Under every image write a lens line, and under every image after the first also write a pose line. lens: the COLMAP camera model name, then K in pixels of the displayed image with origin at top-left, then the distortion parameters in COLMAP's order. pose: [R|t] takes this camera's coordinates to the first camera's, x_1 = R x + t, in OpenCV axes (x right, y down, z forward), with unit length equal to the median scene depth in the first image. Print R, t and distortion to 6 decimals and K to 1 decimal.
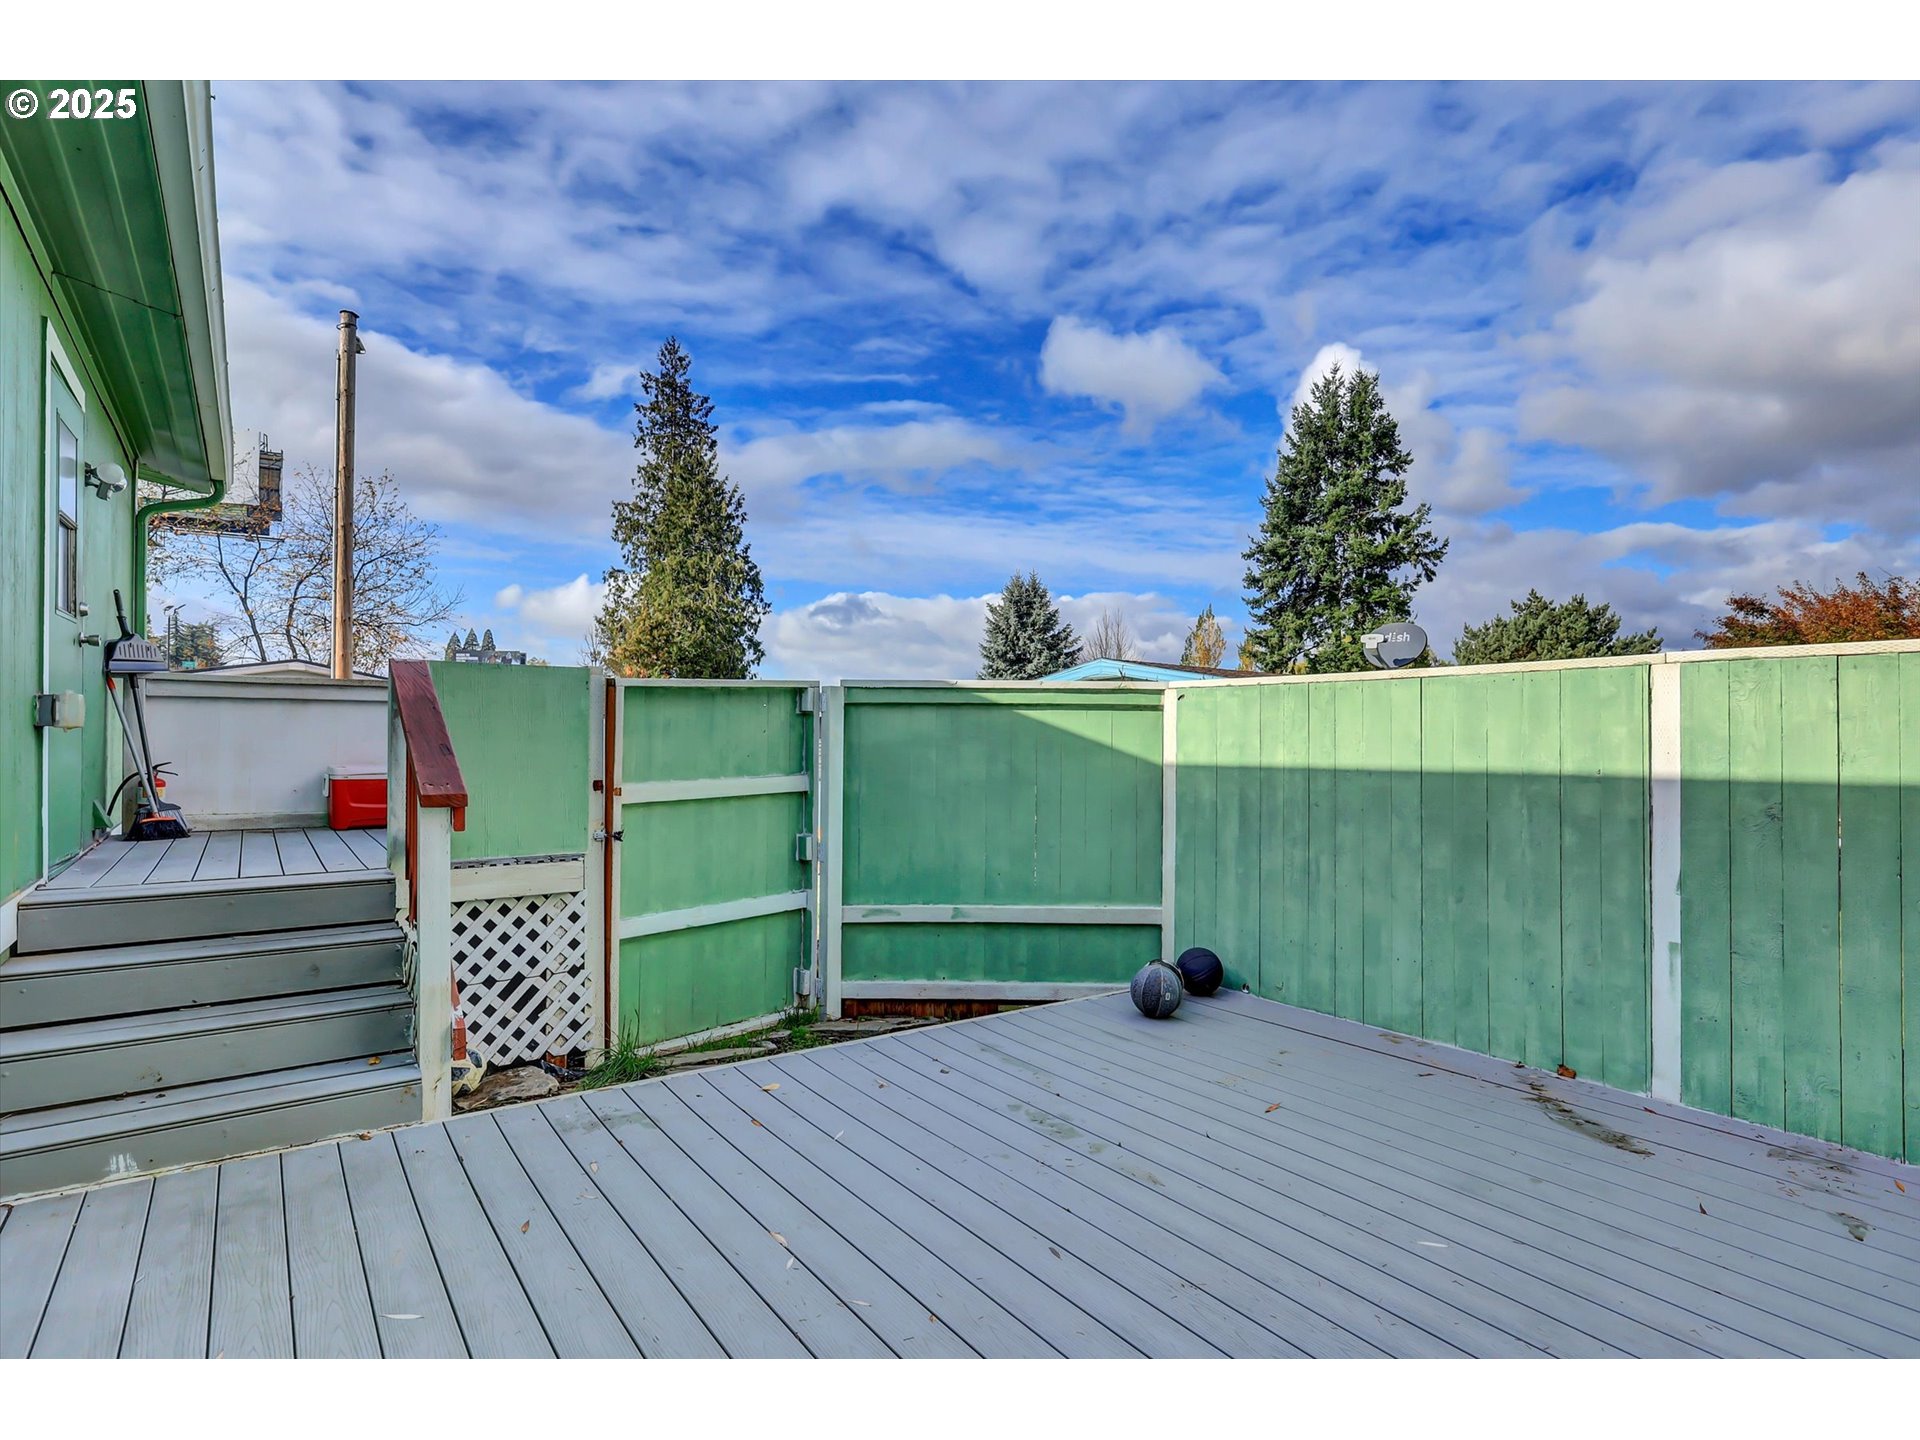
lens RADIAL K [[979.6, 0, 970.5], [0, 979.6, 733.1], [0, 0, 1]] dist [-0.041891, 0.008042]
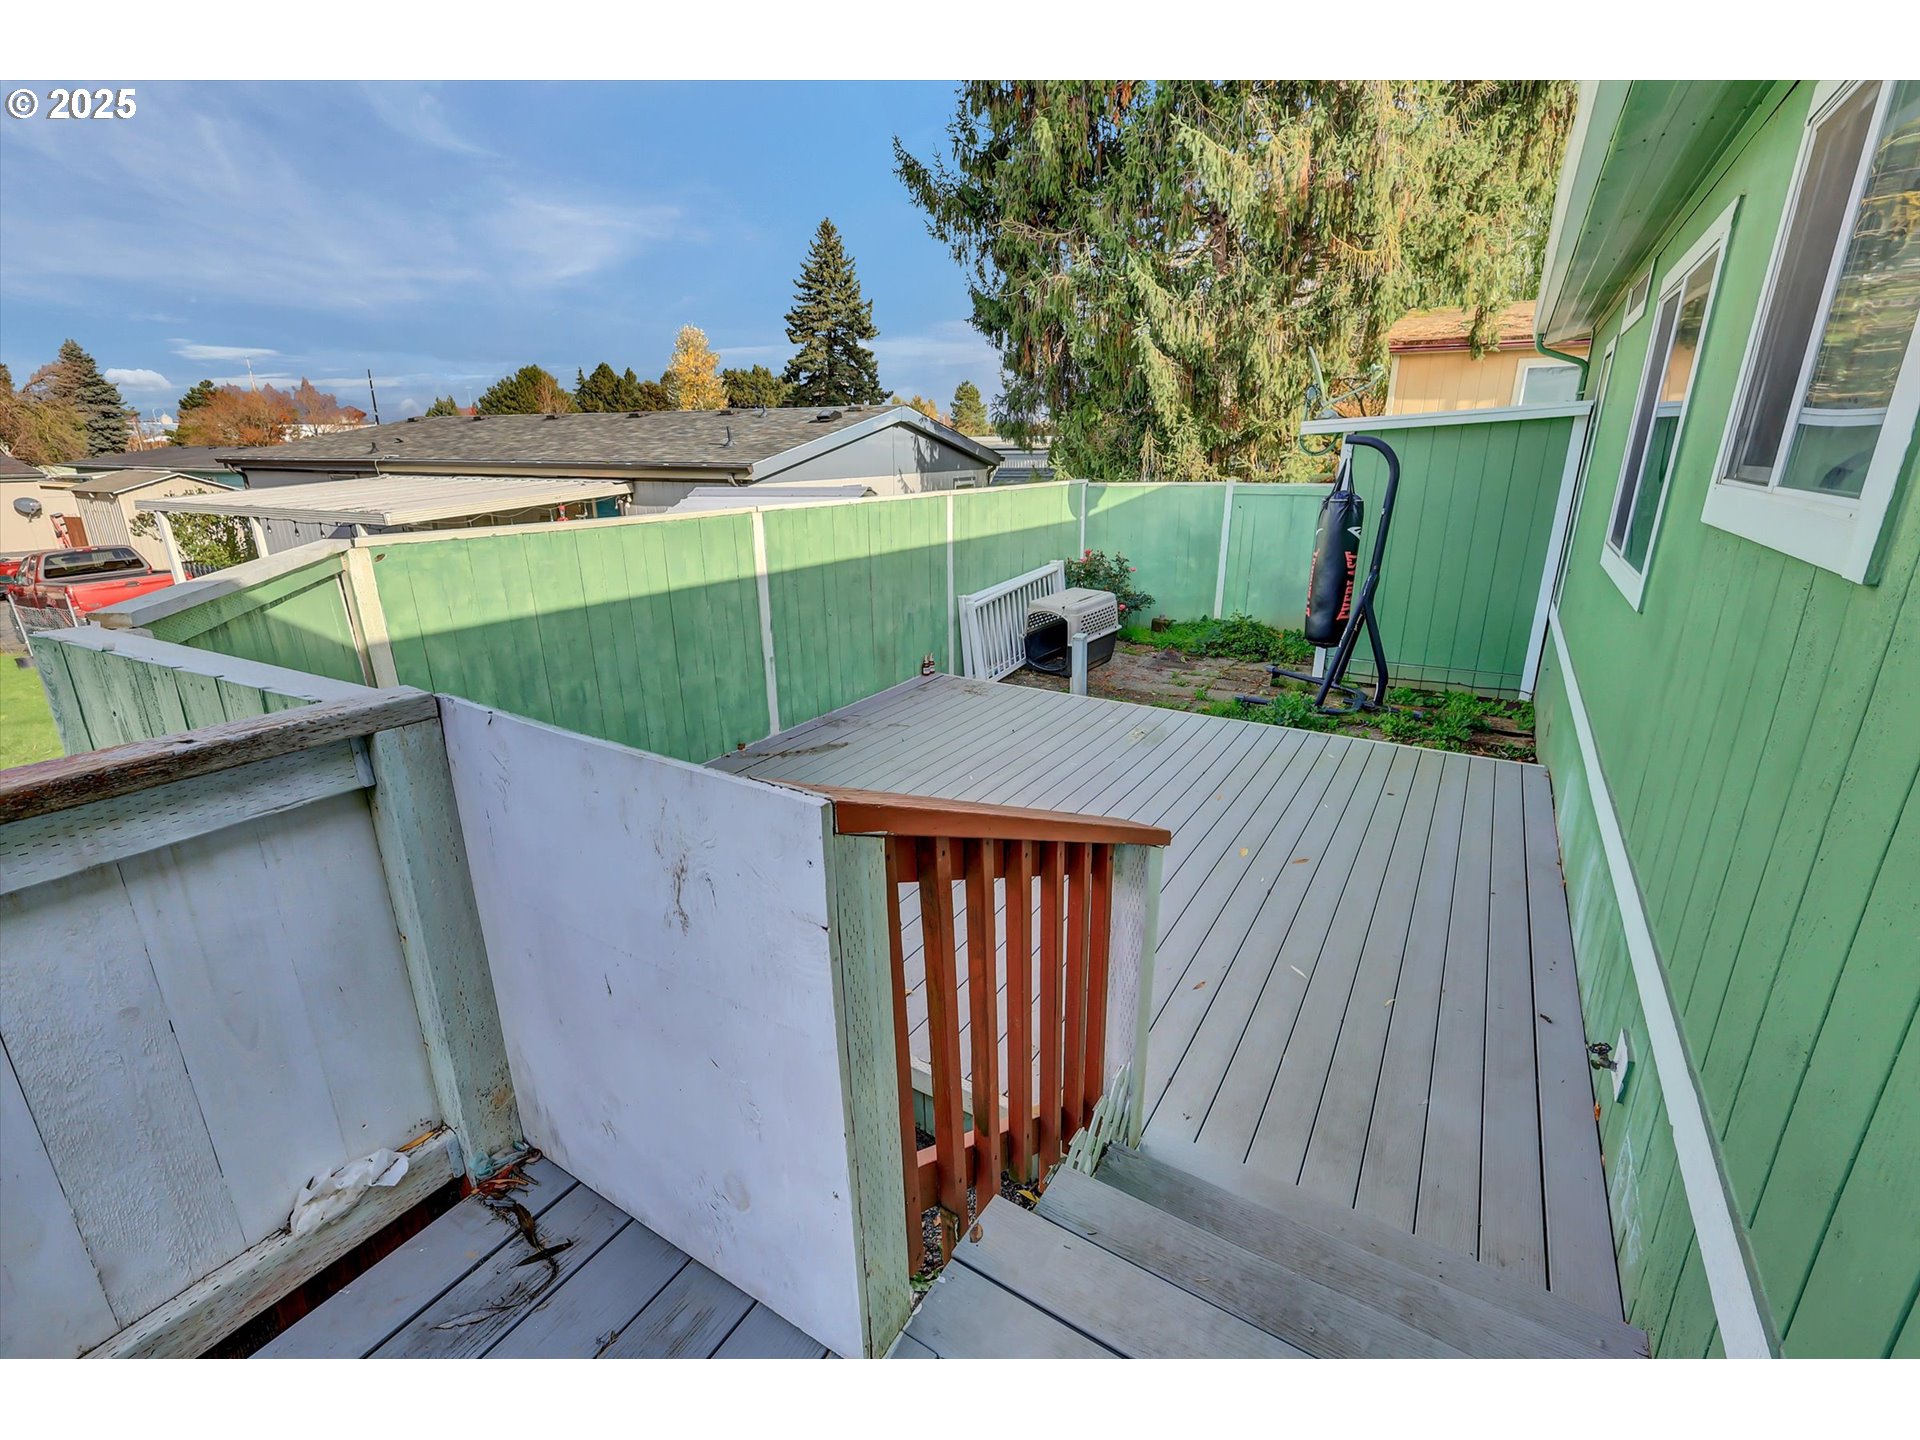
lens RADIAL K [[857.7, 0, 957.2], [0, 857.7, 715.9], [0, 0, 1]] dist [0.004083, 0.001103]
pose [[-0.401000, -0.285763, 0.870367, -0.740089], [-0.010470, 0.951469, 0.307567, -0.159460], [-0.916018, 0.114222, -0.384531, 0.998894]]
